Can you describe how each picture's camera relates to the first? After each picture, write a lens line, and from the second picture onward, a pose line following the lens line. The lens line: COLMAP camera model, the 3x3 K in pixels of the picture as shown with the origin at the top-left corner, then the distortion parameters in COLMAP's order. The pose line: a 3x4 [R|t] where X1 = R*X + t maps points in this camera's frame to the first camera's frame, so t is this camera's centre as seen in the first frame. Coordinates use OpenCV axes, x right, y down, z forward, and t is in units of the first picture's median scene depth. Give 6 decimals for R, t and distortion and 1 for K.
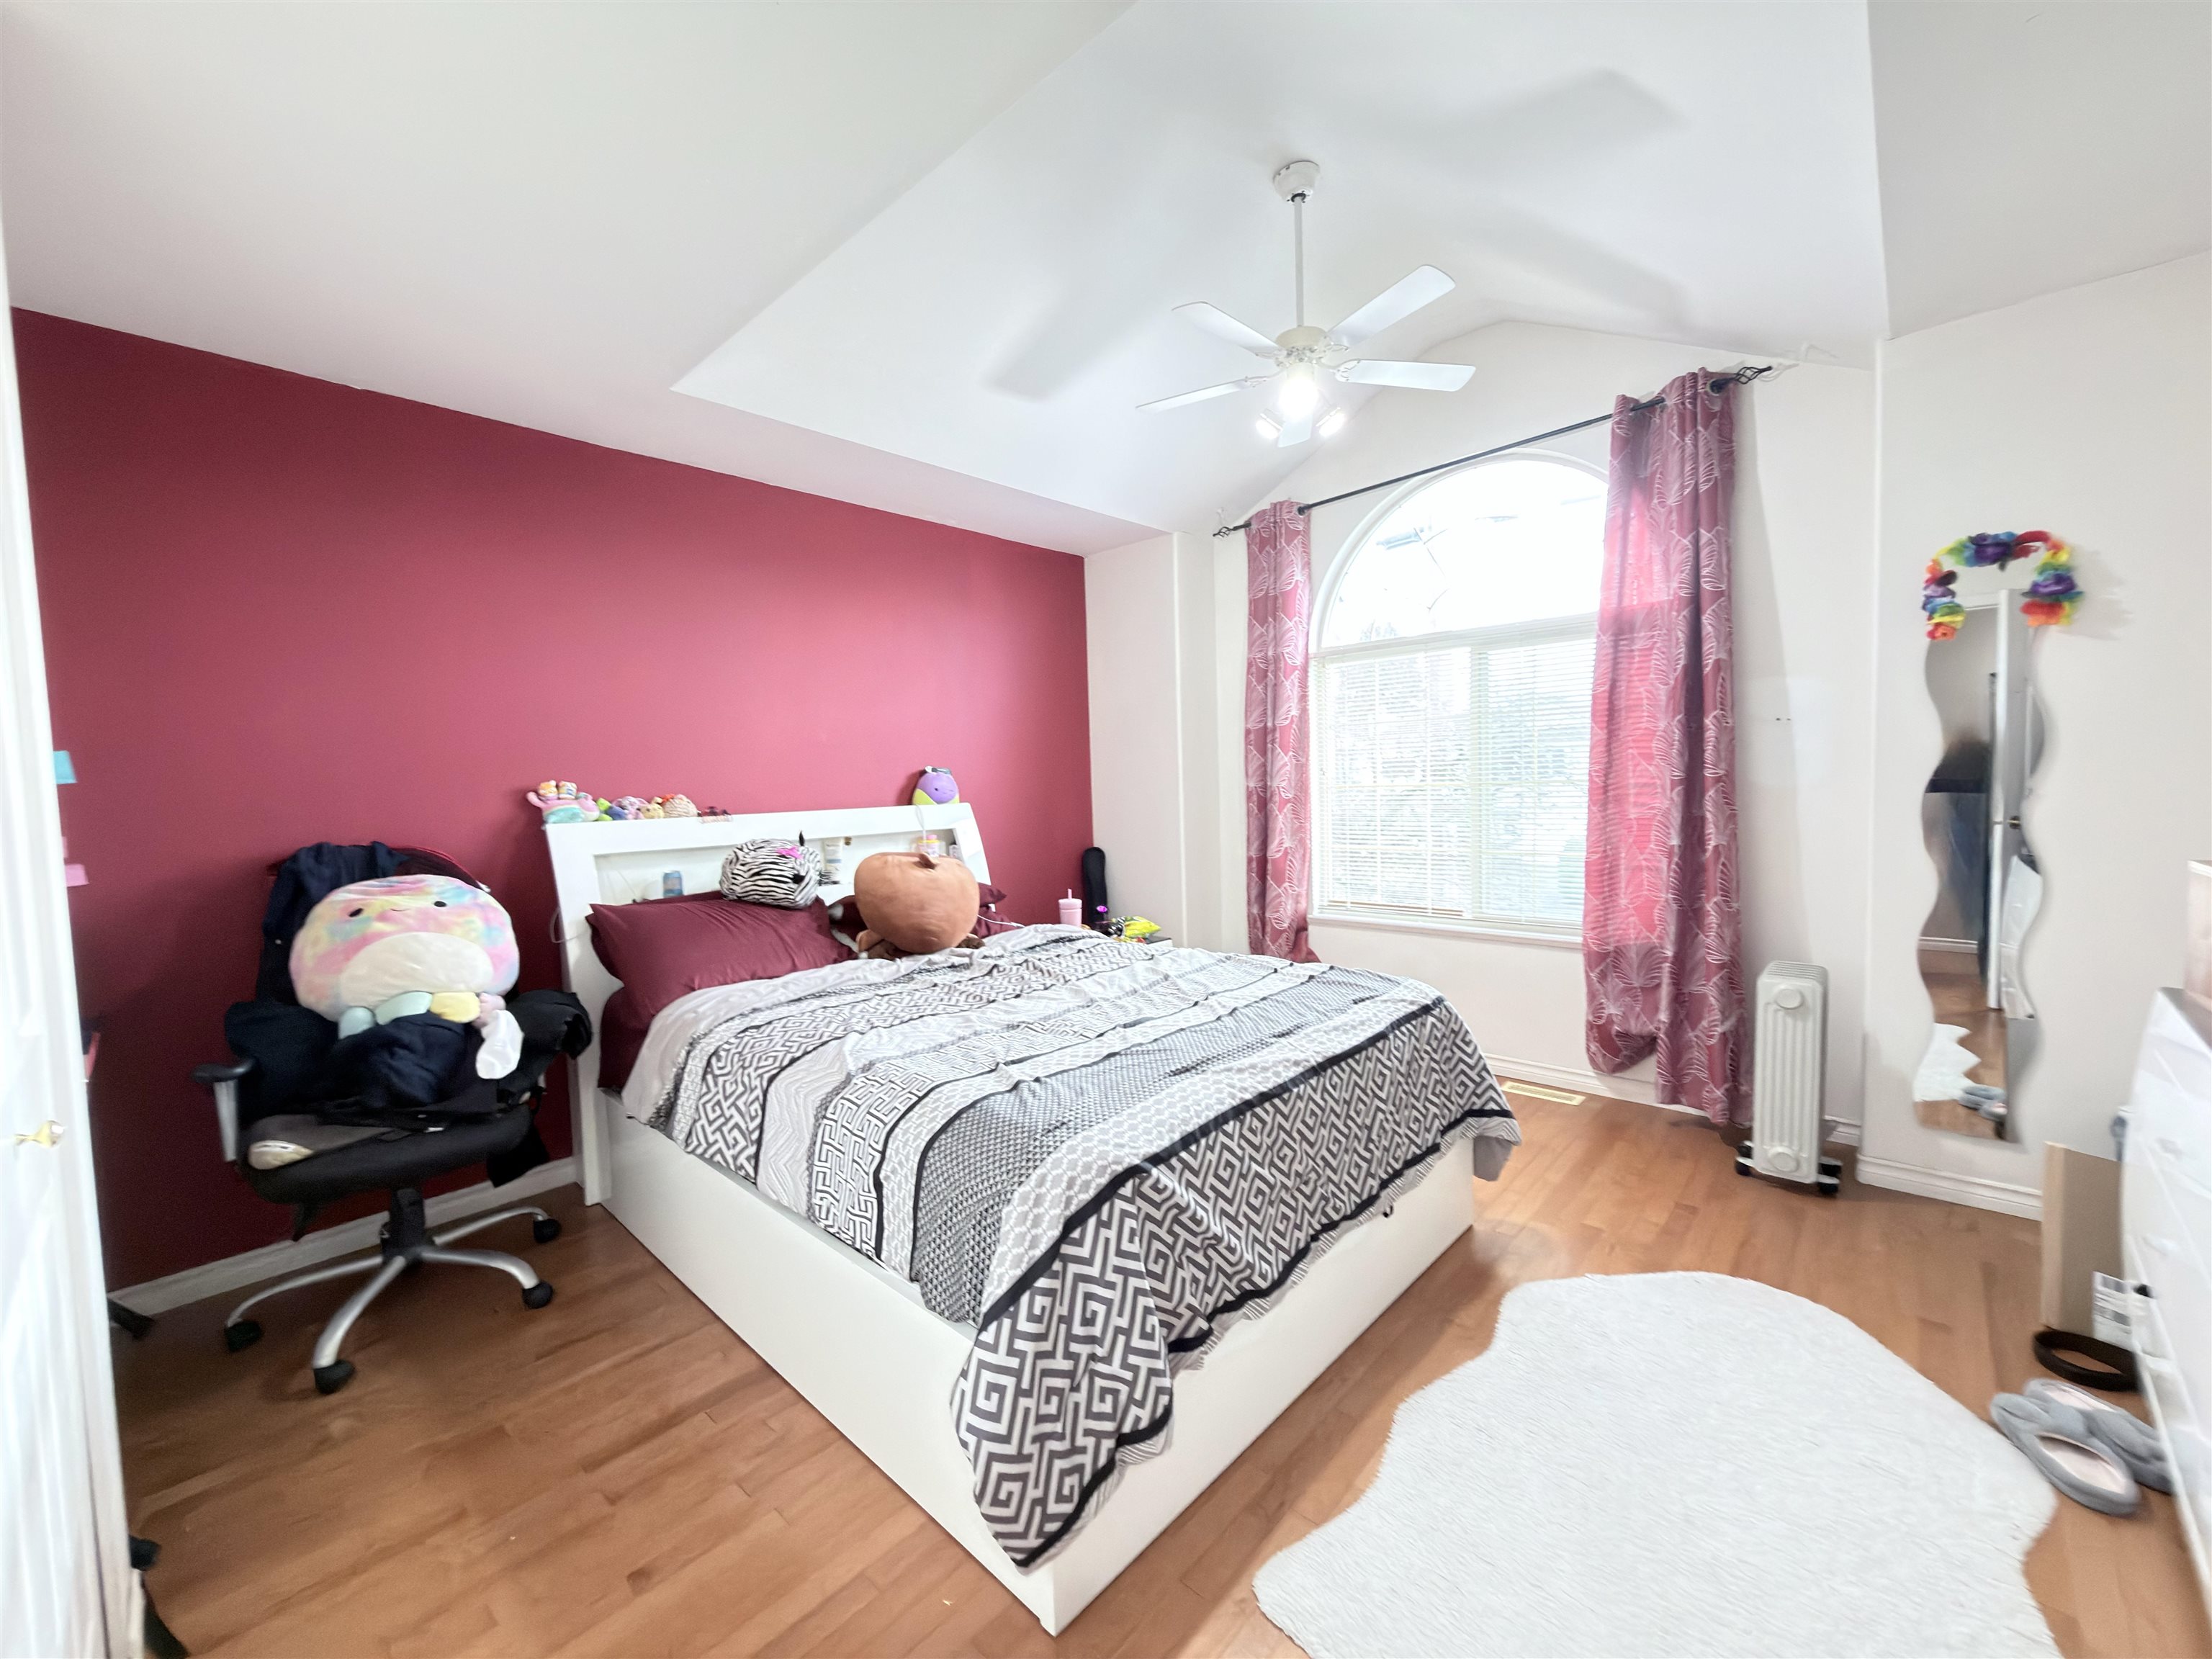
lens RADIAL K [[880.2, 0, 1109.6], [0, 880.2, 825.2], [0, 0, 1]] dist [-0.001278, -0.000015]
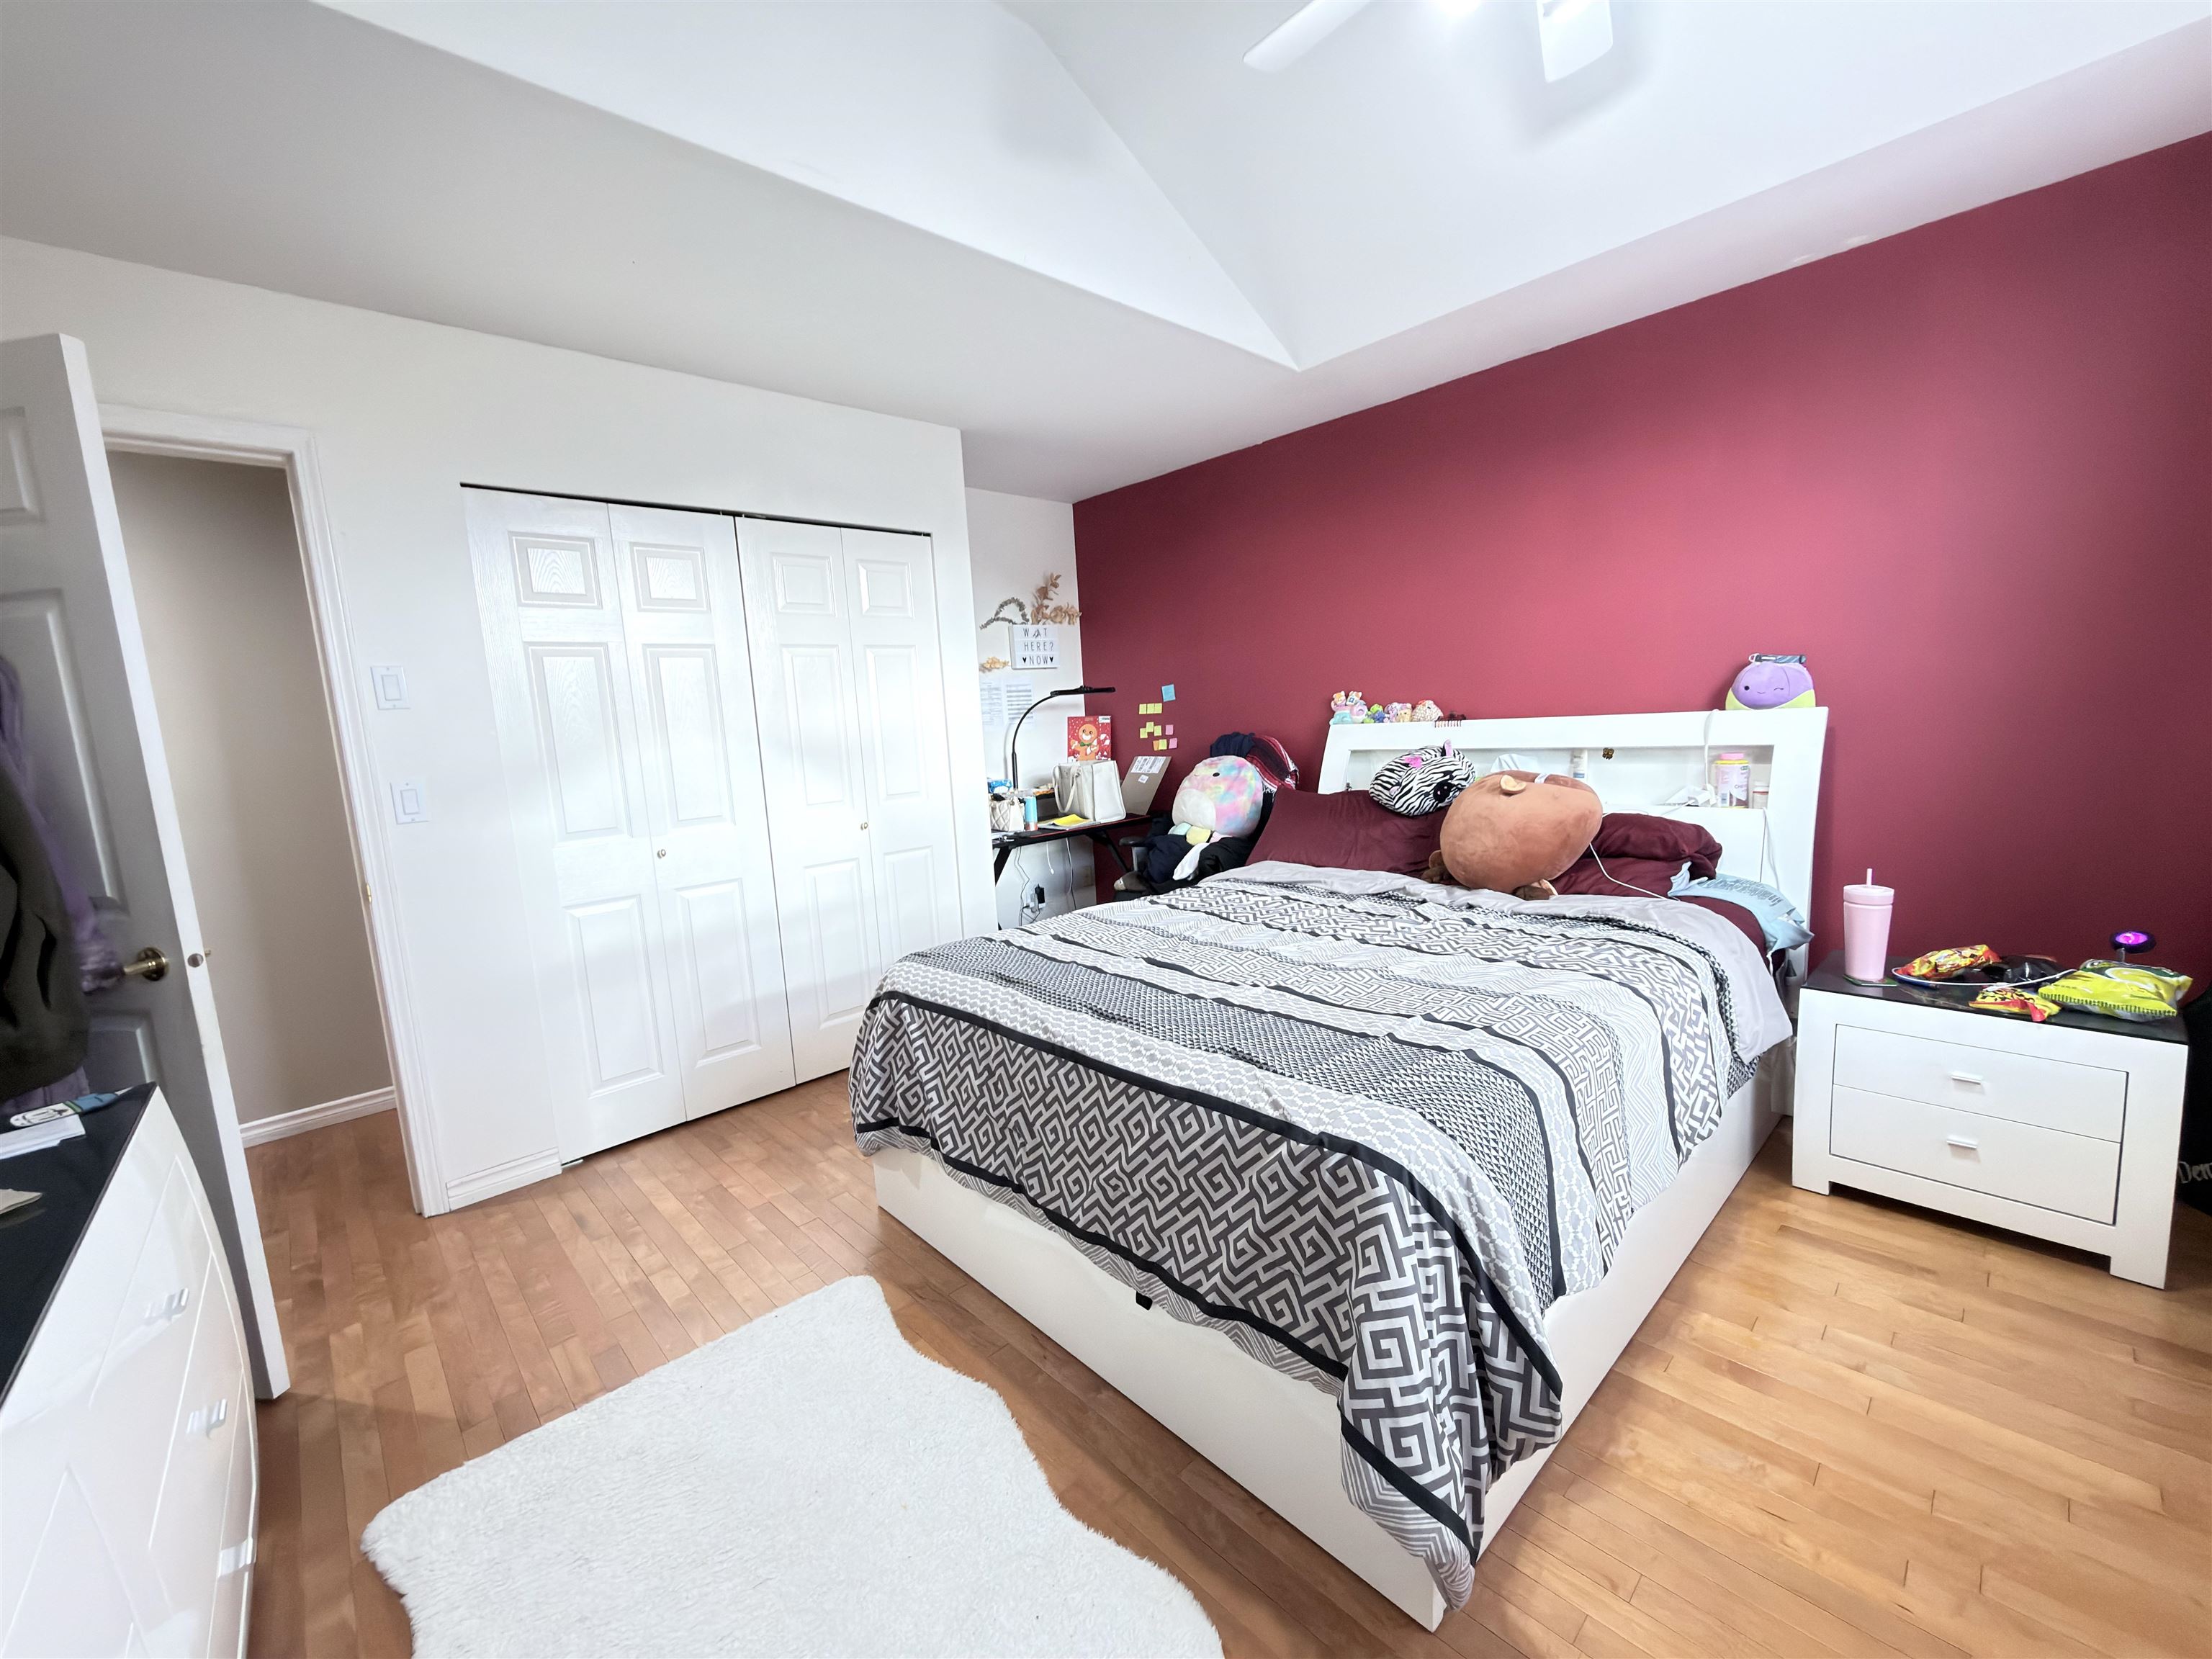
lens RADIAL K [[880.2, 0, 1110.5], [0, 880.2, 829.5], [0, 0, 1]] dist [-0.001278, -0.000015]
pose [[-0.067825, 0.165119, -0.983939, 0.734583], [0.006575, 0.986262, 0.165055, -0.066876], [0.997676, 0.004725, -0.067979, 0.748209]]
